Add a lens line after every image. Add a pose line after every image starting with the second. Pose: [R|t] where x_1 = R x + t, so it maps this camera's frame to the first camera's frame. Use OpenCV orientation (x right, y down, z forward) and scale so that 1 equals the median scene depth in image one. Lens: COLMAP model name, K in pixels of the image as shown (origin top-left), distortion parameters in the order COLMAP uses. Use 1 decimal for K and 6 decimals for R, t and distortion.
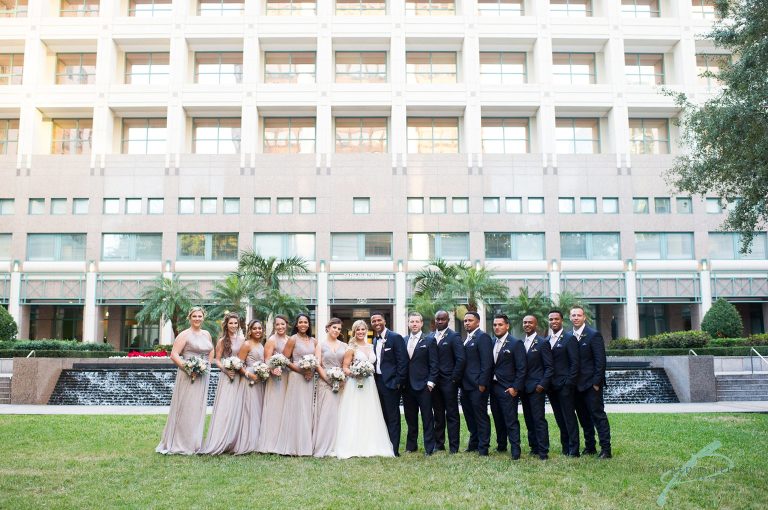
lens RADIAL K [[805.3, 0, 364.8], [0, 805.3, 241.6], [0, 0, 1]] dist [-0.087713, 0.020216]
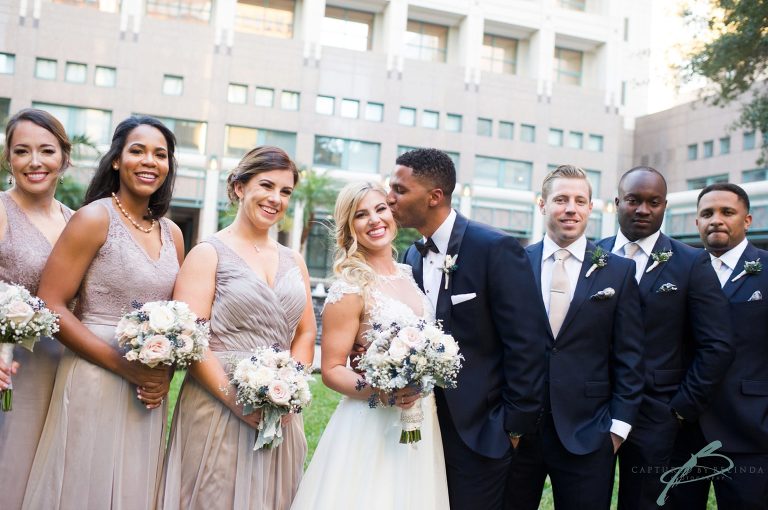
lens RADIAL K [[764.0, 0, 384.0], [0, 764.0, 255.0], [0, 0, 1]] dist [-0.102461, 0.095995]
pose [[0.950766, 0.078267, 0.299865, -0.017173], [-0.114073, 0.988035, 0.103799, 0.023104], [-0.288153, -0.132895, 0.948318, 0.180607]]
